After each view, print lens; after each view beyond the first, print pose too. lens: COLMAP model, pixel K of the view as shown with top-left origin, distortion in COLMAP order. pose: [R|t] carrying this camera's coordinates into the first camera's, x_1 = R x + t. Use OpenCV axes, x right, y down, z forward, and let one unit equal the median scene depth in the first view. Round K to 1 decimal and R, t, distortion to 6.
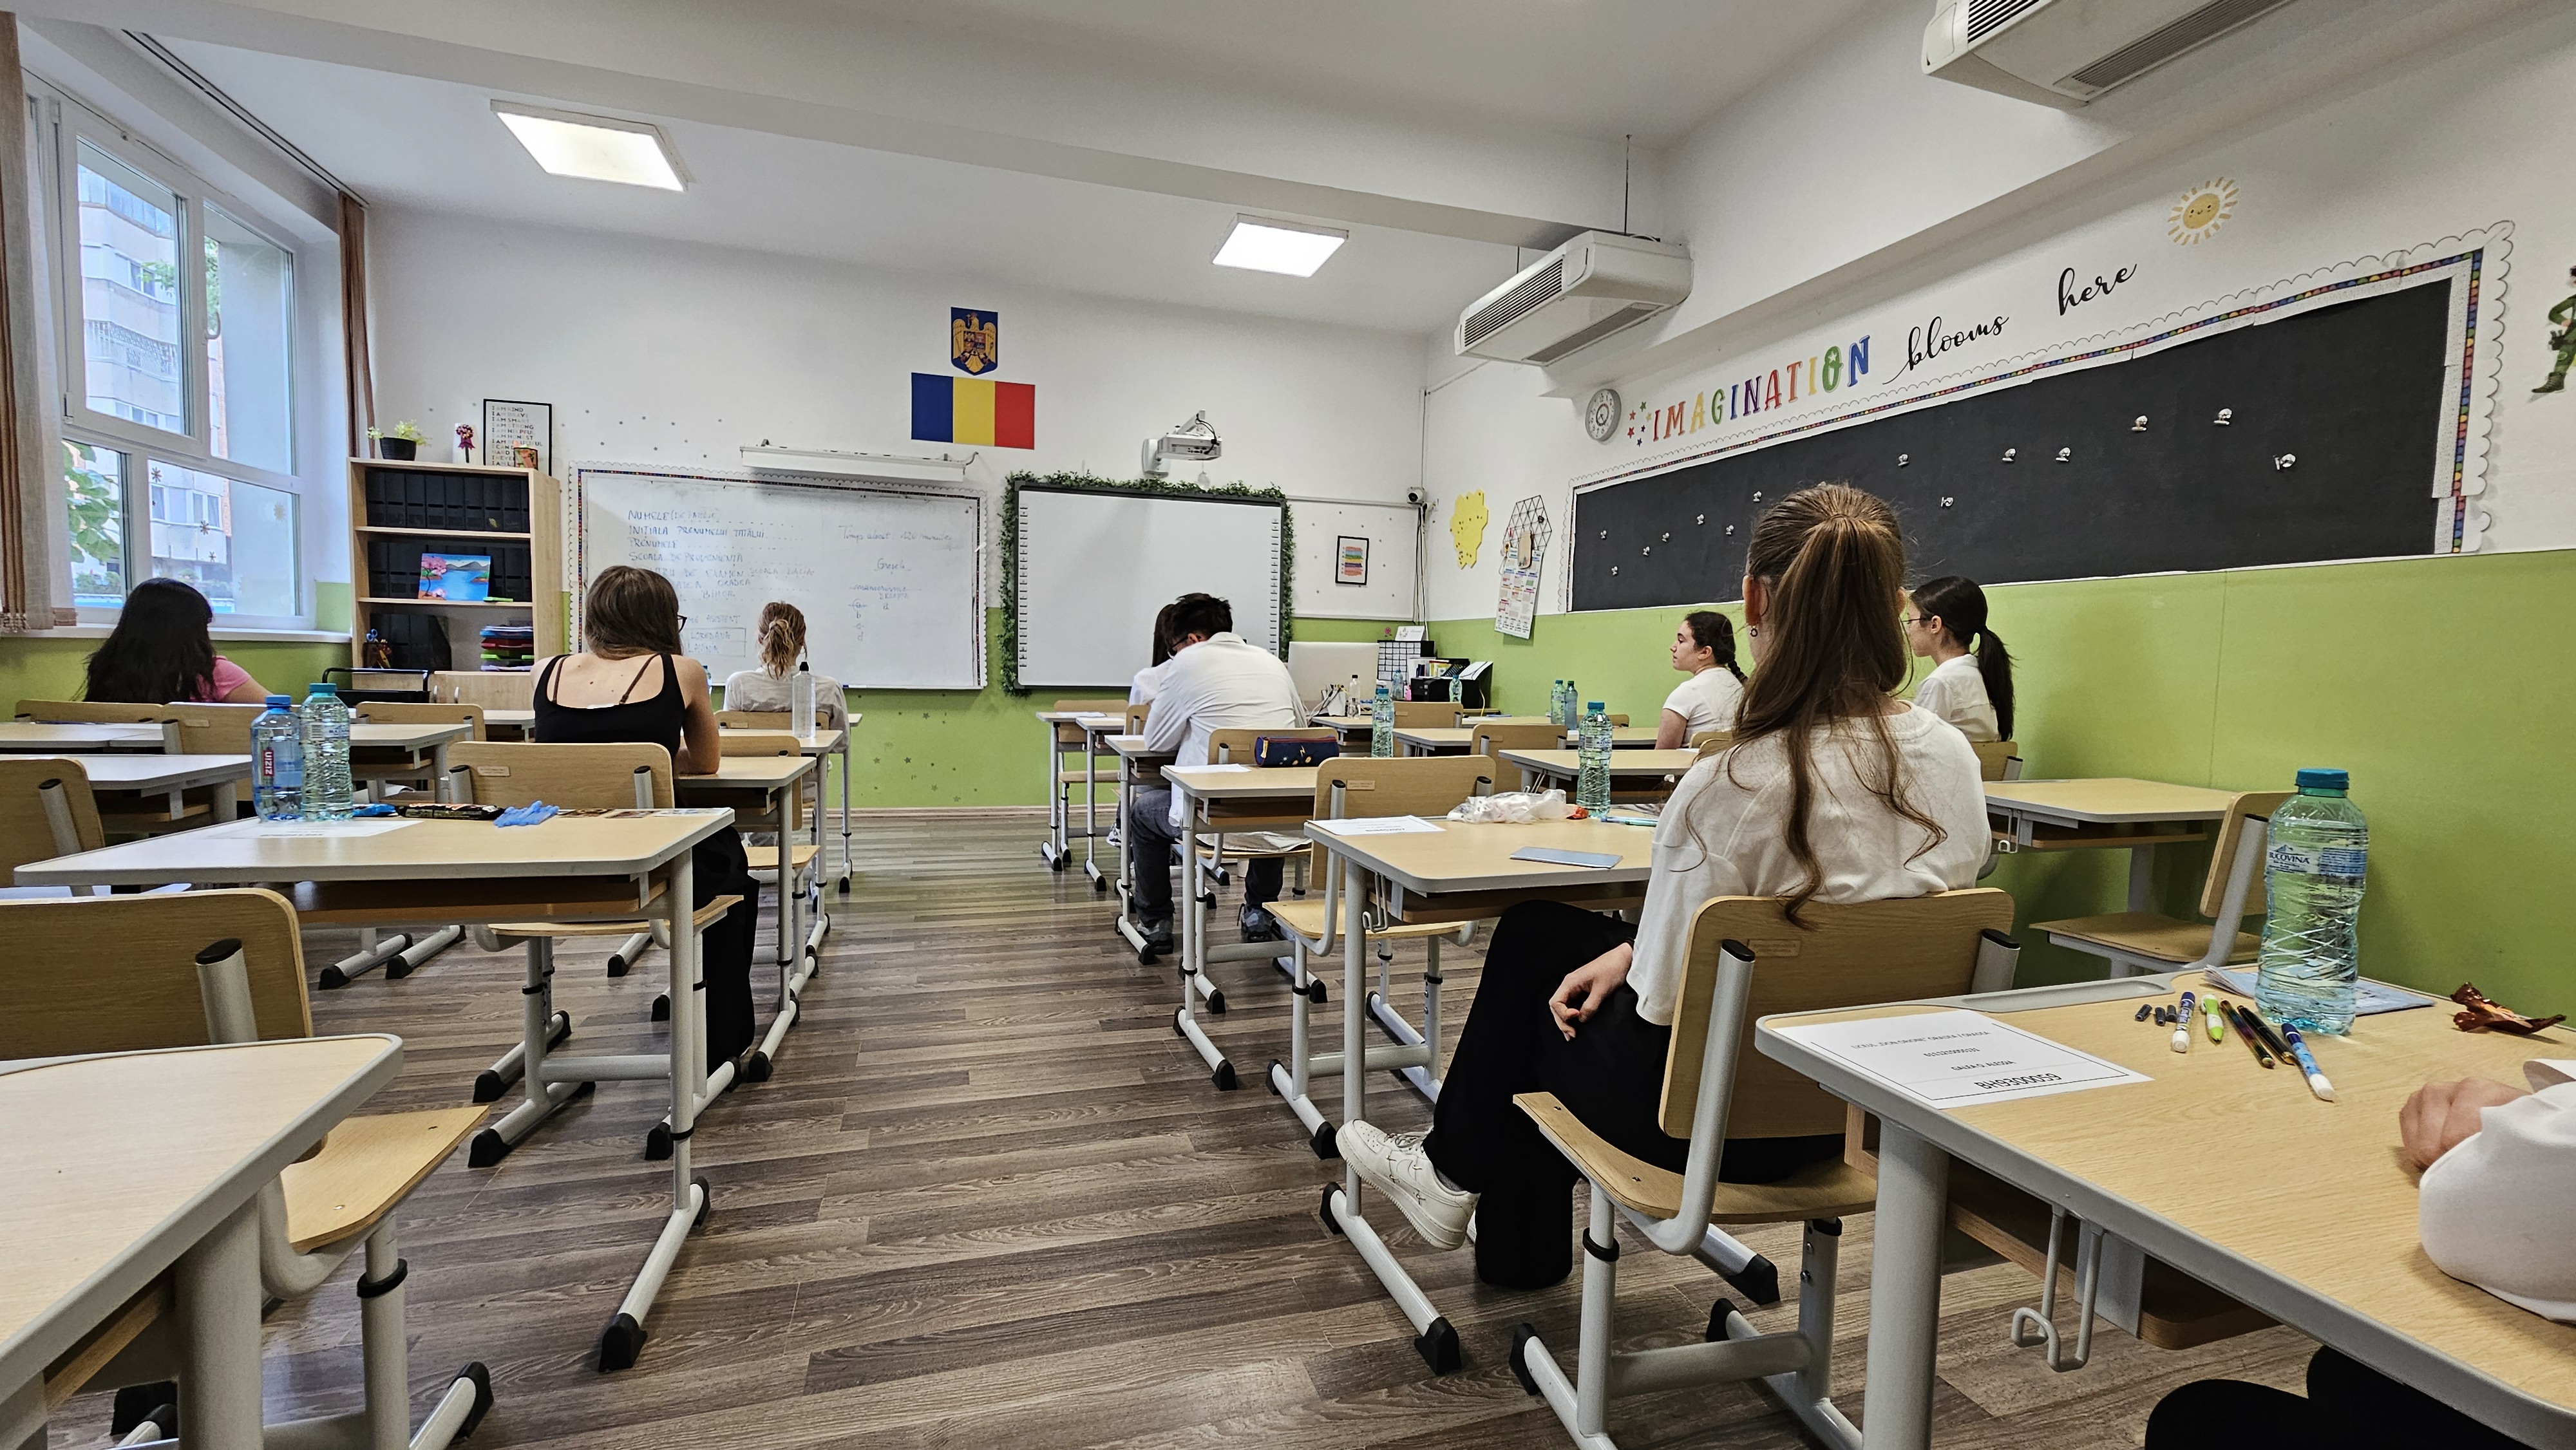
lens RADIAL K [[1056.3, 0, 1288.0], [0, 1056.3, 725.0], [0, 0, 1]] dist [0.002680, -0.000899]
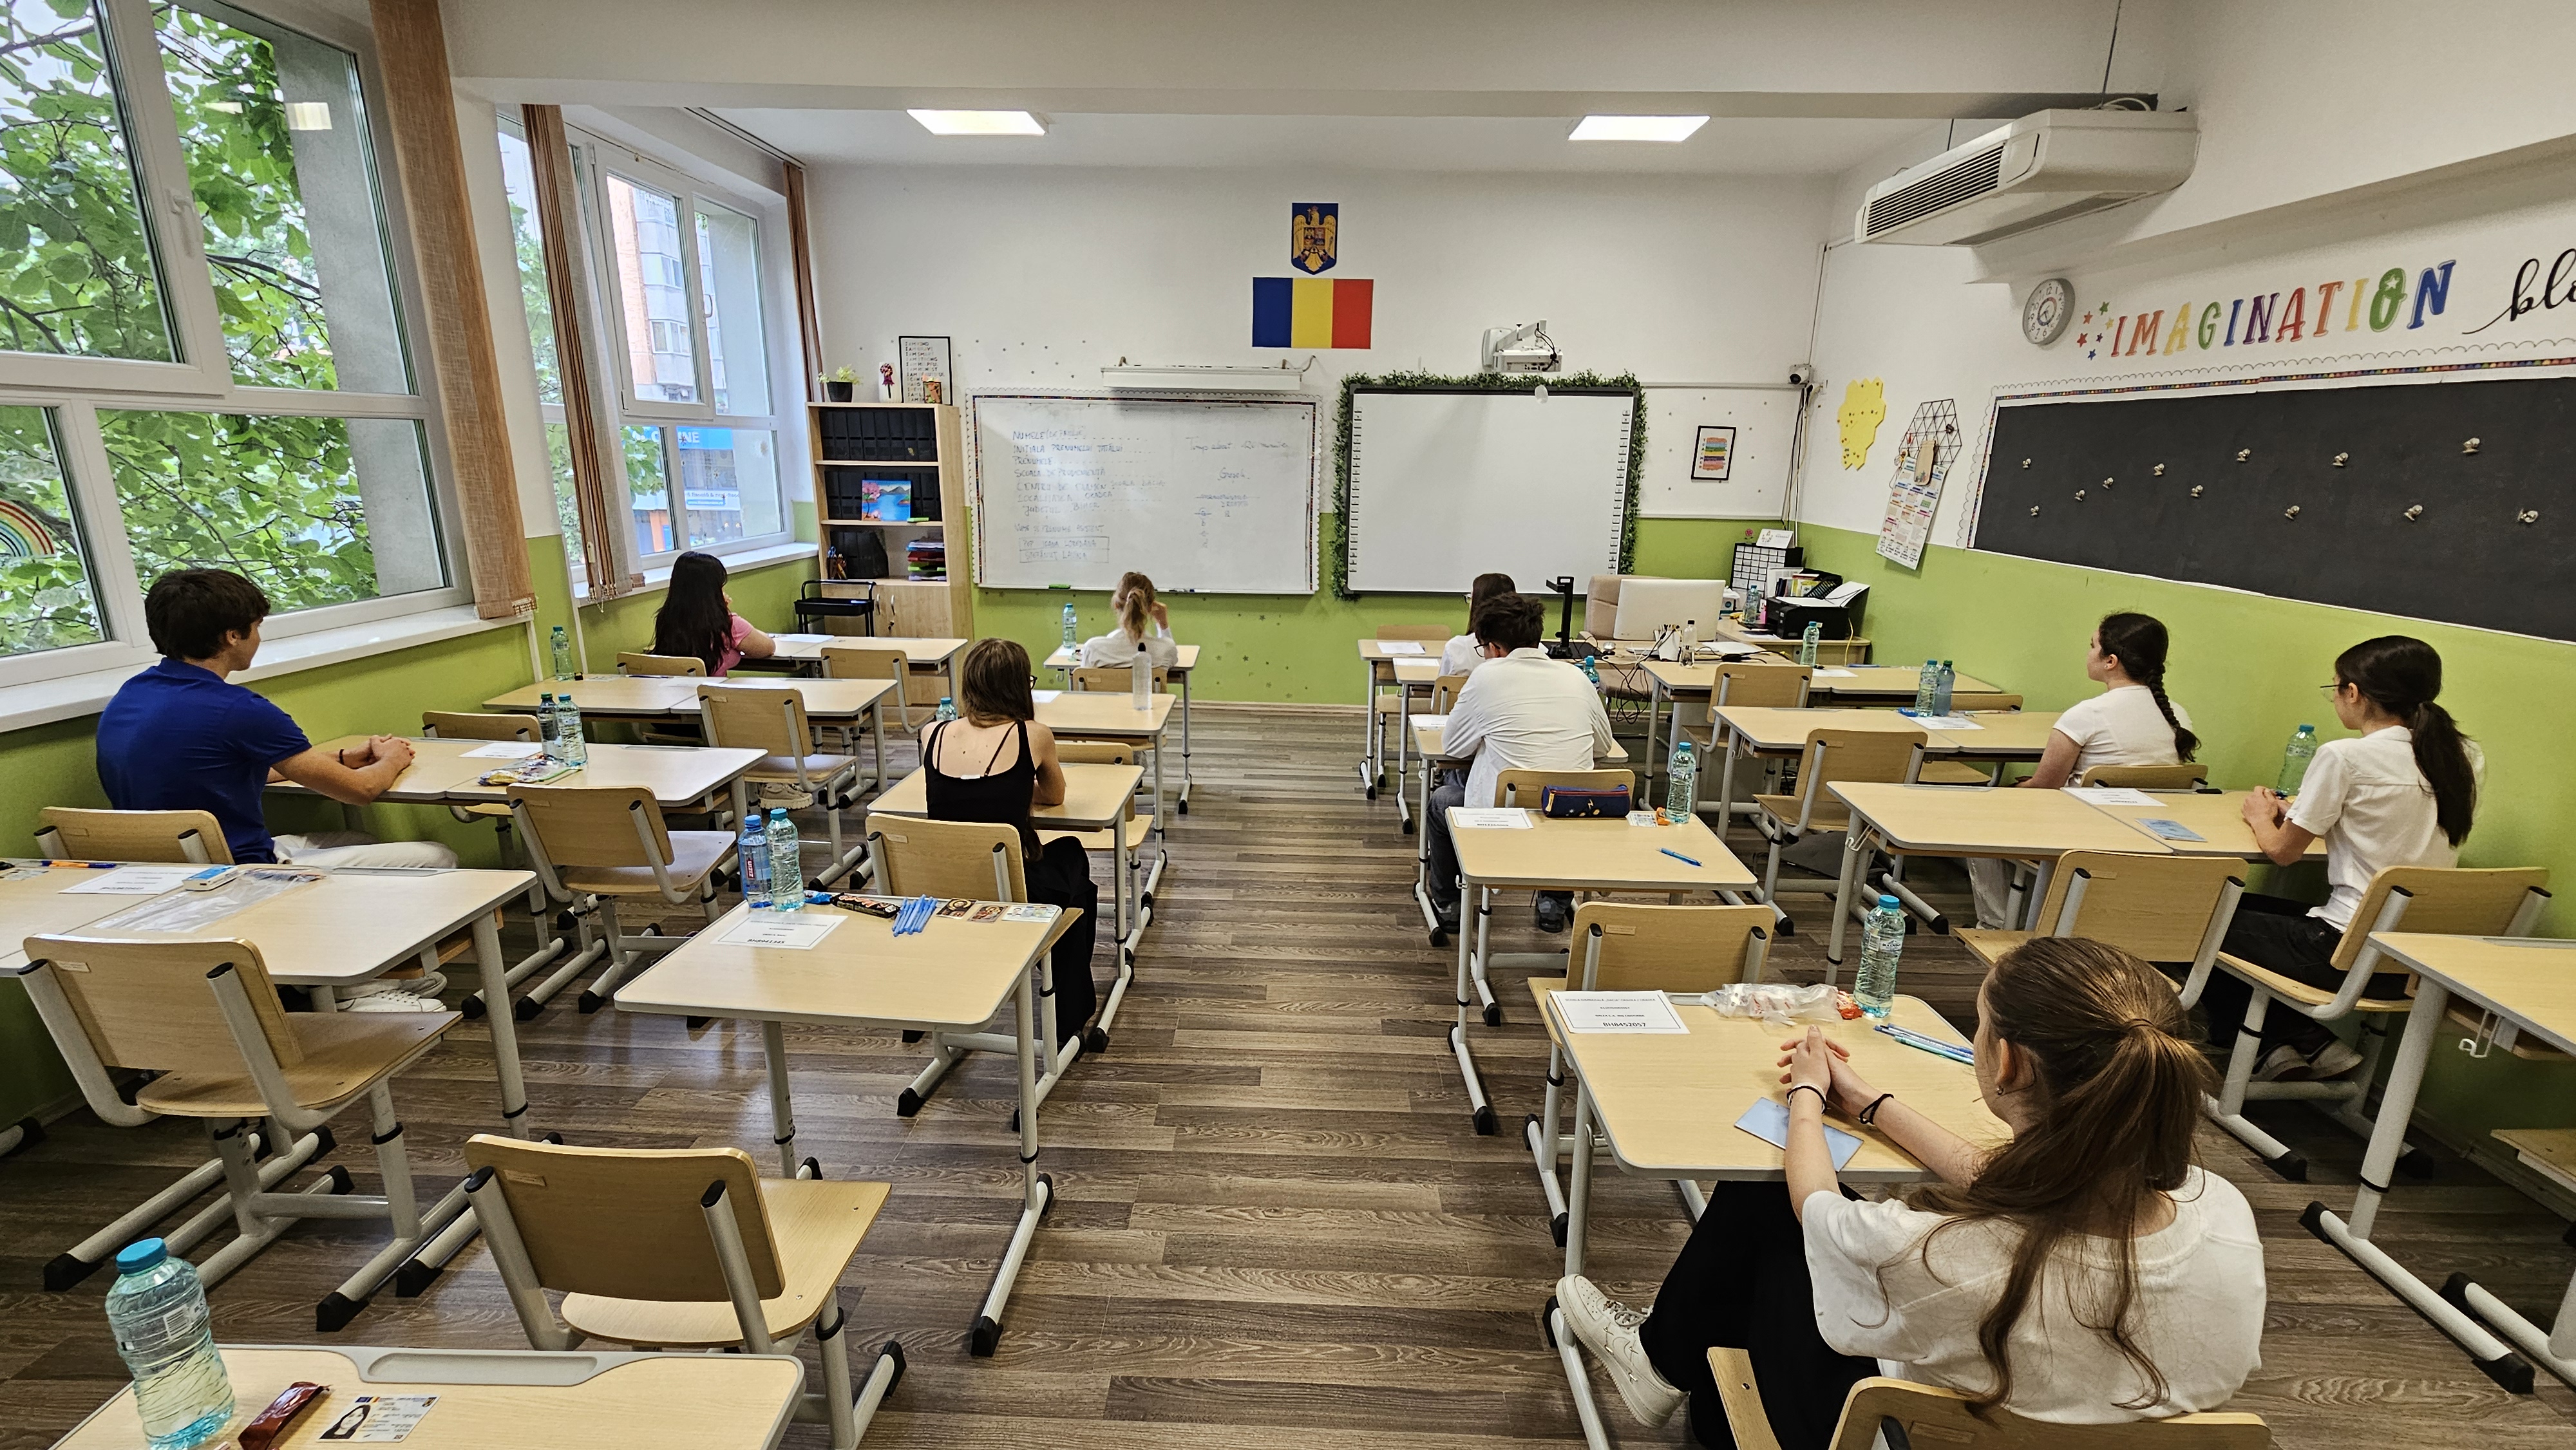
lens RADIAL K [[1066.3, 0, 1283.2], [0, 1066.3, 719.9], [0, 0, 1]] dist [-0.002451, -0.002836]
pose [[0.944372, 0.078330, -0.319414, 0.030182], [-0.017246, 0.981681, 0.189751, -0.131867], [0.328426, -0.173688, 0.928423, -0.001427]]
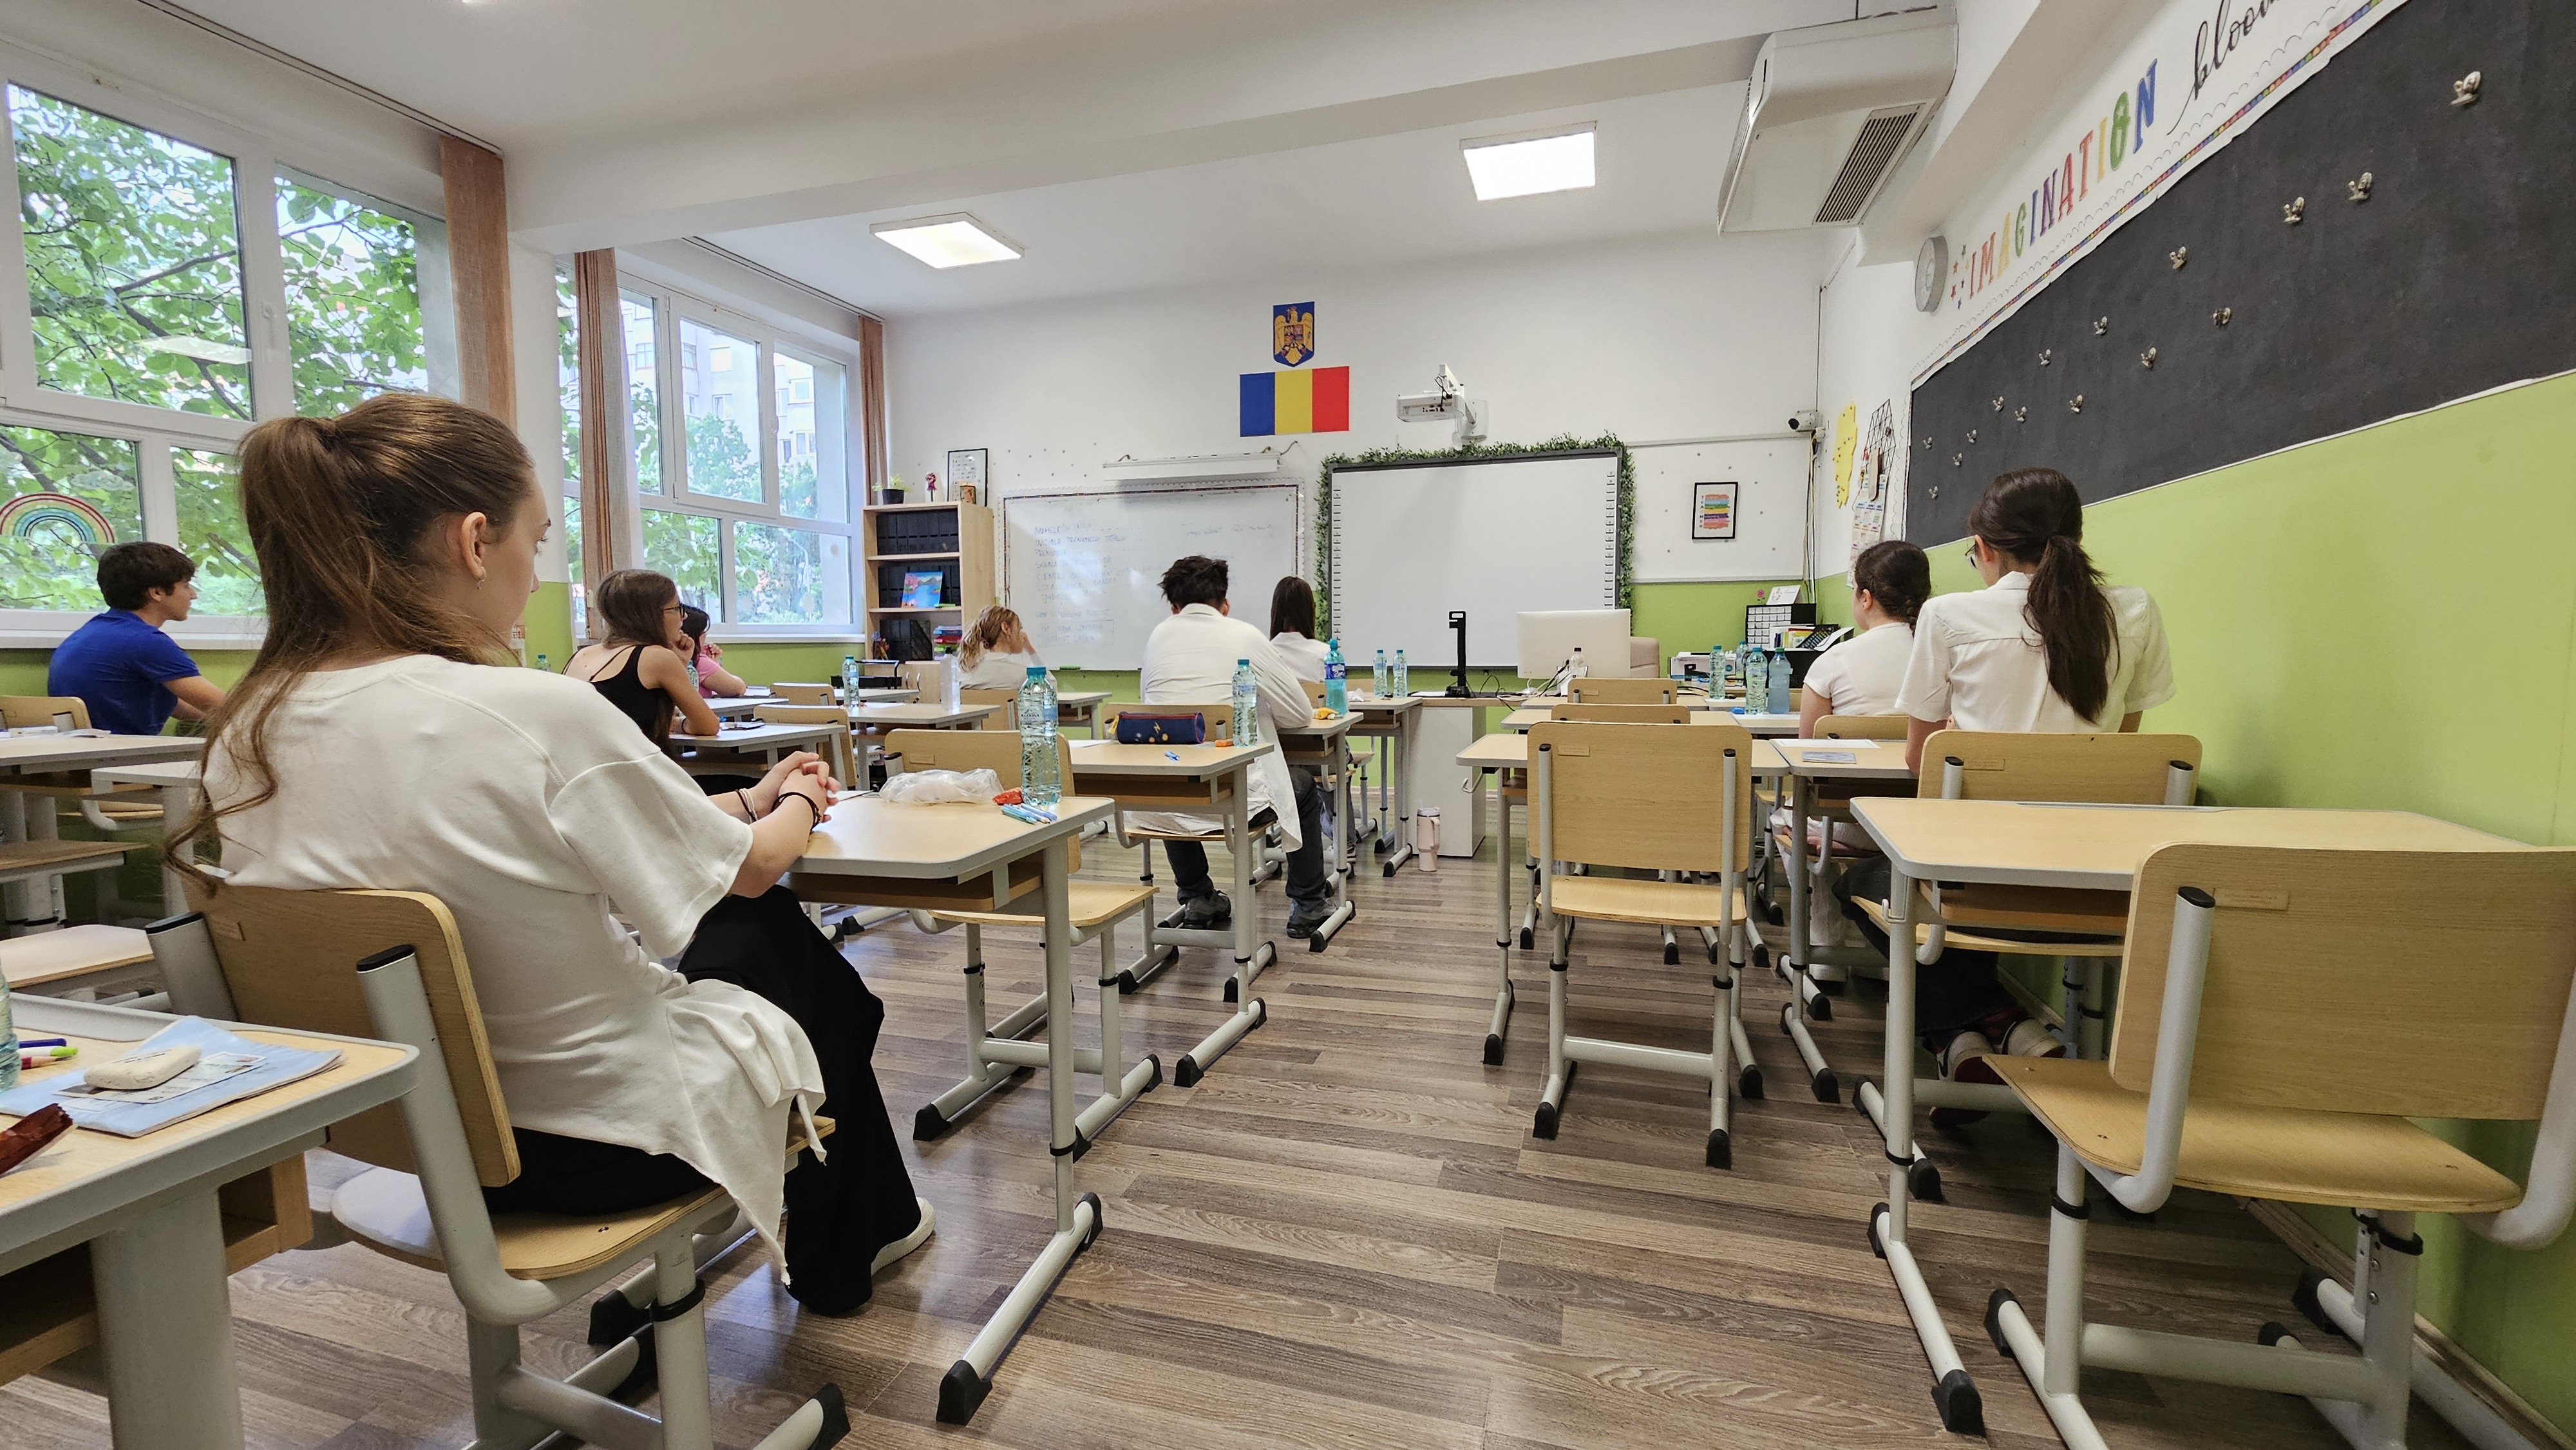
lens RADIAL K [[1070.8, 0, 1306.4], [0, 1070.8, 718.2], [0, 0, 1]] dist [0.000978, -0.000054]
pose [[0.826650, 0.013154, -0.562563, 0.363642], [-0.009297, 0.999910, 0.009720, 0.003316], [0.562640, -0.002805, 0.826697, 0.163673]]
